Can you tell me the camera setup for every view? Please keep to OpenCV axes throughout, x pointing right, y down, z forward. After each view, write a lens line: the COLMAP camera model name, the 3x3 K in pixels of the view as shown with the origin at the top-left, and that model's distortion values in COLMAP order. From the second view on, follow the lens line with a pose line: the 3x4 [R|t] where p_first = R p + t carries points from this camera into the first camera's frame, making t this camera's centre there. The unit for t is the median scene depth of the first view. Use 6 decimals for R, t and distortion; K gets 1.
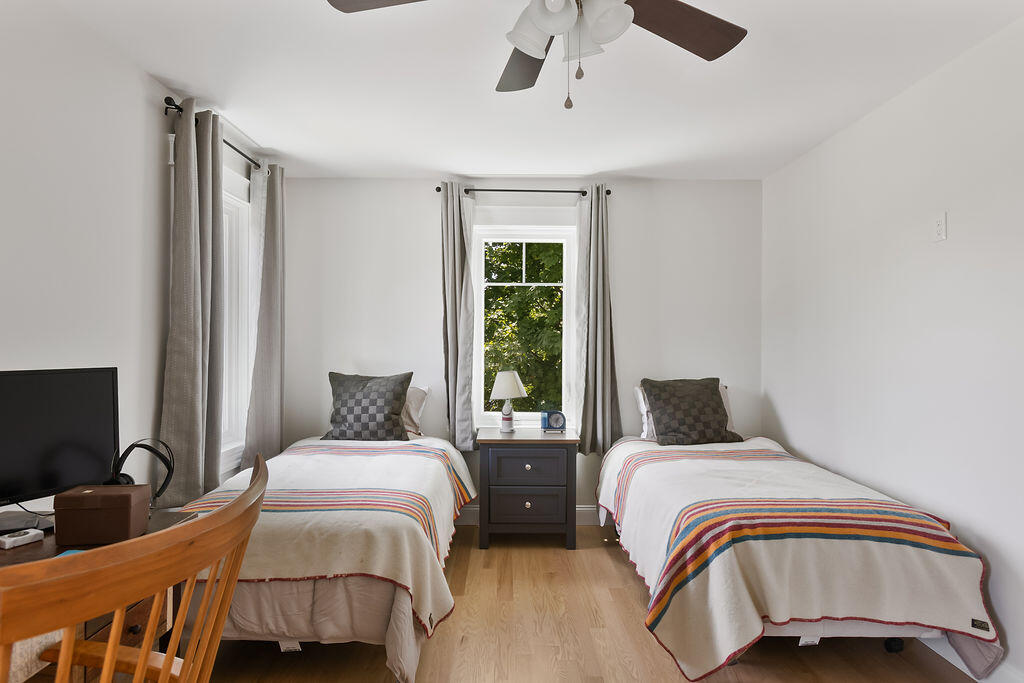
lens RADIAL K [[584.9, 0, 505.4], [0, 584.9, 344.0], [0, 0, 1]] dist [-0.028911, 0.022654]
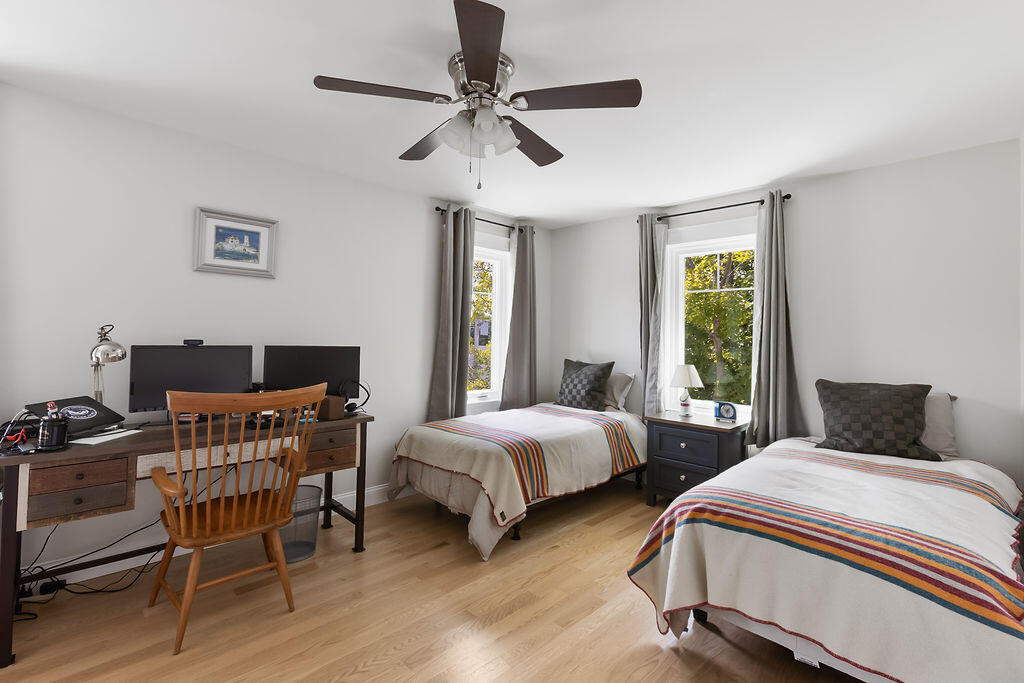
lens RADIAL K [[476.7, 0, 510.5], [0, 476.7, 336.1], [0, 0, 1]] dist [-0.001655, -0.000204]
pose [[0.695733, 0.006110, -0.718274, 0.481764], [-0.017024, 0.999823, -0.007984, 0.002279], [0.718099, 0.017783, 0.695714, 0.071626]]
